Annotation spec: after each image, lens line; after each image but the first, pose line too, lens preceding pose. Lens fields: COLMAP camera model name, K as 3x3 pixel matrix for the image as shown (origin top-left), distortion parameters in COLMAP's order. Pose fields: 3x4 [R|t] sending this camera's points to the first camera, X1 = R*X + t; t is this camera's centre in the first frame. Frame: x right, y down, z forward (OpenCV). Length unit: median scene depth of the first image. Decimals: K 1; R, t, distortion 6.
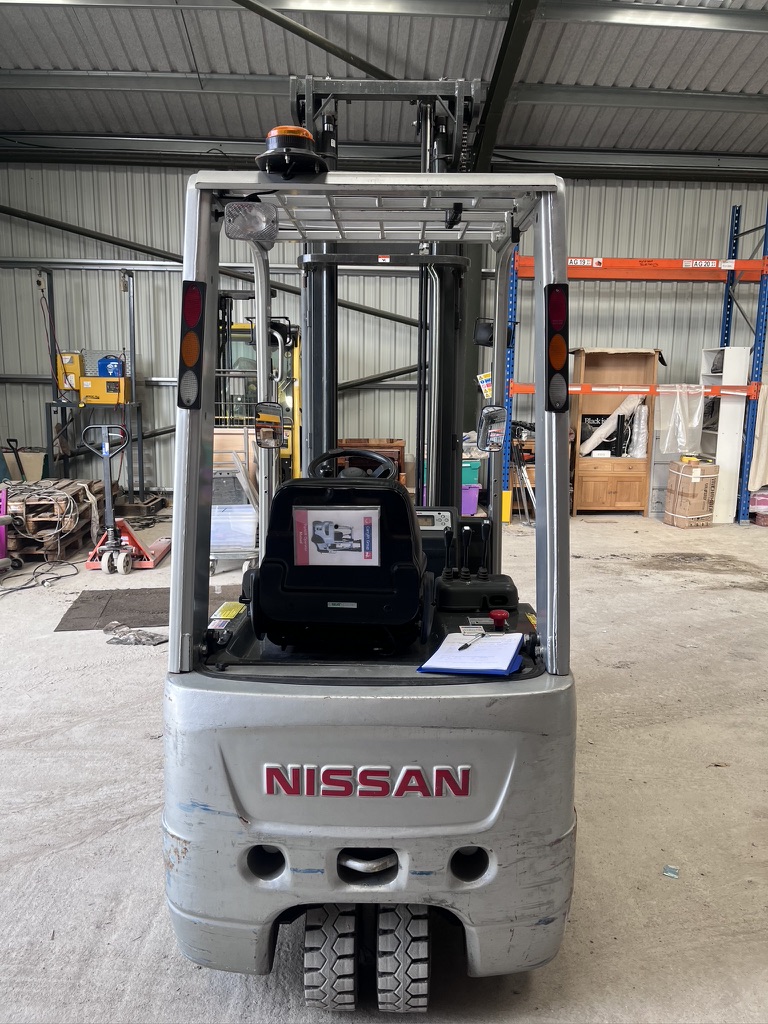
lens RADIAL K [[772.7, 0, 384.0], [0, 772.7, 512.0], [0, 0, 1]] dist [0.062113, -0.094538]
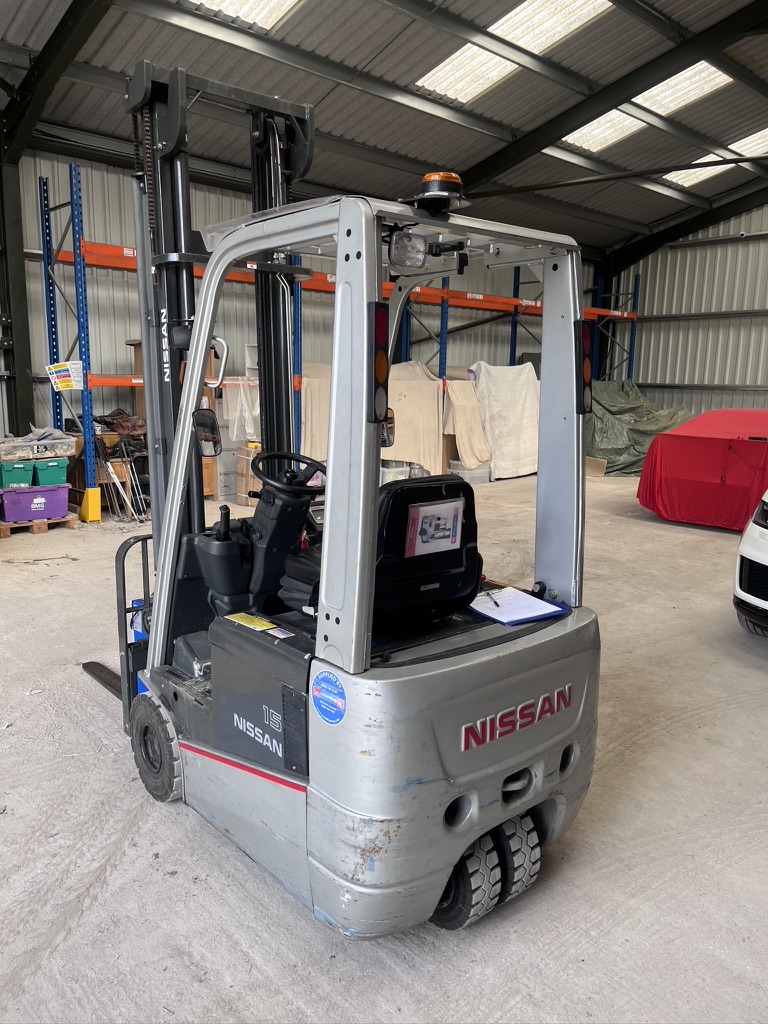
lens RADIAL K [[779.9, 0, 385.0], [0, 779.9, 520.0], [0, 0, 1]] dist [0.003453, -0.010896]
pose [[0.761267, -0.116624, 0.637865, -0.854528], [0.099506, 0.993053, 0.062808, -0.059441], [-0.640758, 0.015658, 0.767583, 0.159178]]
